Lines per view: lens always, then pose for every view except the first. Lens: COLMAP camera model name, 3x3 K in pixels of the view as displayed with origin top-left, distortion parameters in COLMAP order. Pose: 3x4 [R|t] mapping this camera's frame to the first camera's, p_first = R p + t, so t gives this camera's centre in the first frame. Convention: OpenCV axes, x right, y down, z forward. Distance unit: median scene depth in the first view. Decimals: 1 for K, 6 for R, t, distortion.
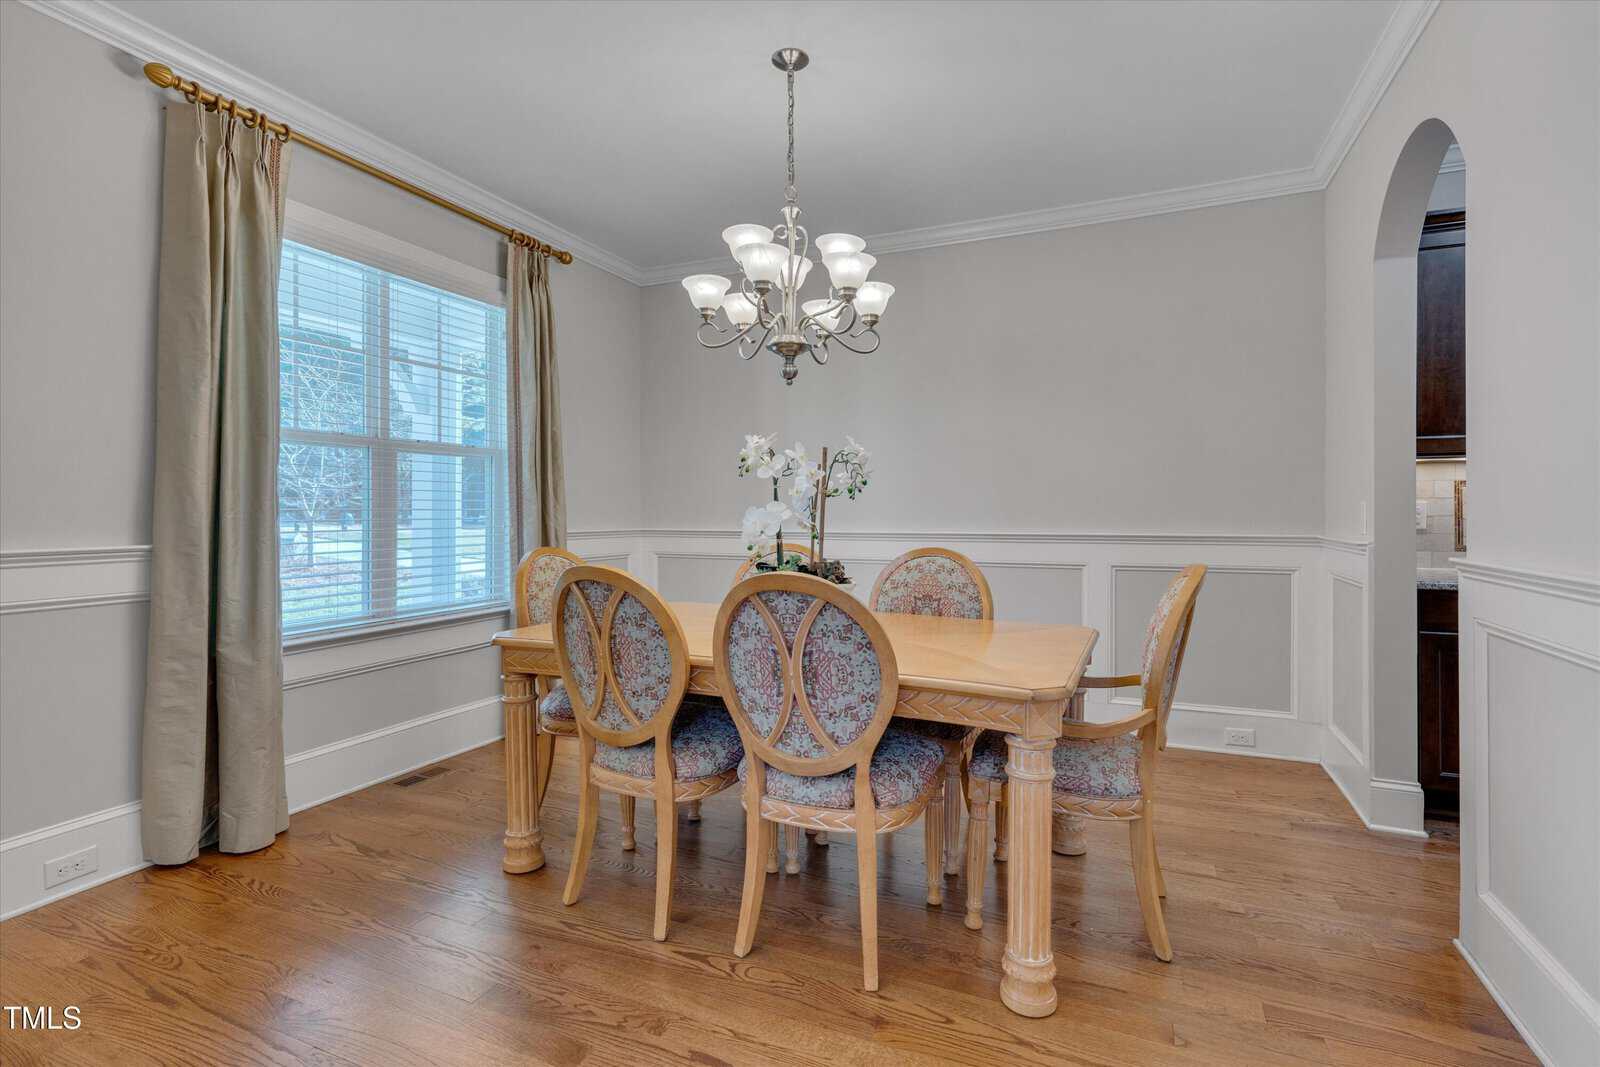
lens RADIAL K [[754.8, 0, 797.0], [0, 754.8, 516.4], [0, 0, 1]] dist [0.001944, 0.000667]
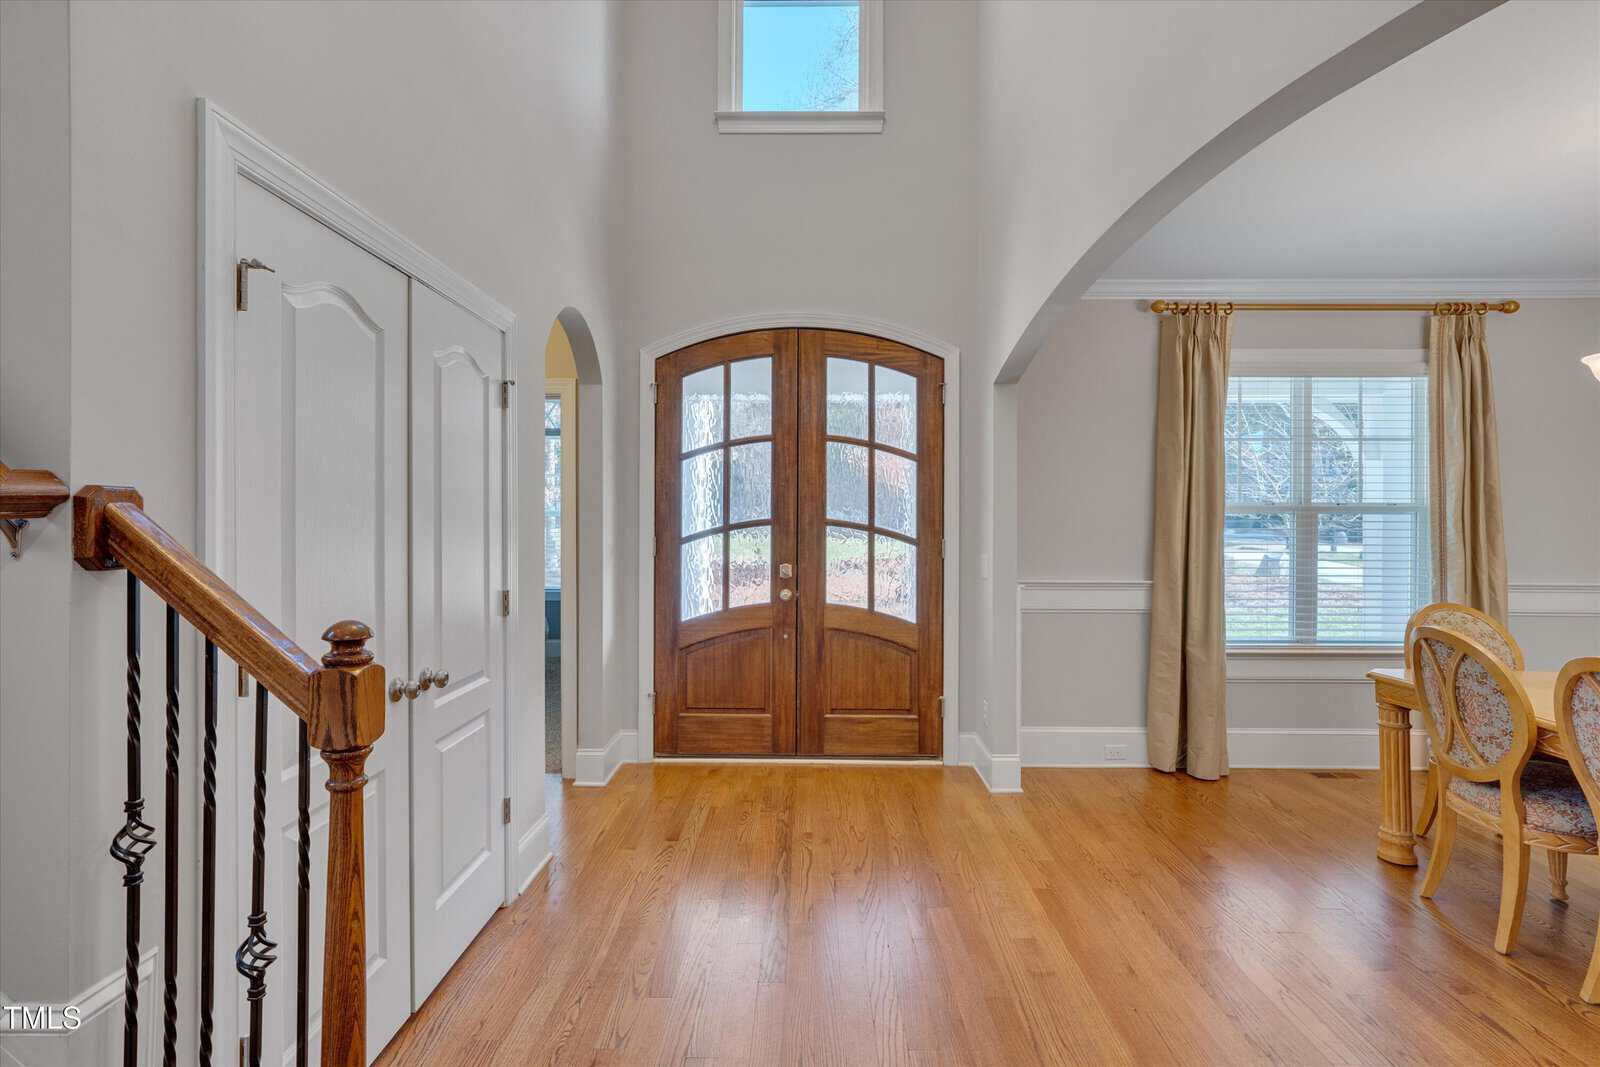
lens RADIAL K [[754.8, 0, 797.0], [0, 754.8, 516.4], [0, 0, 1]] dist [0.001944, 0.000667]
pose [[0.387921, -0.005124, -0.921678, 0.406183], [-0.008689, 0.999920, -0.009216, -0.084332], [0.921652, 0.011583, 0.387846, -0.403033]]
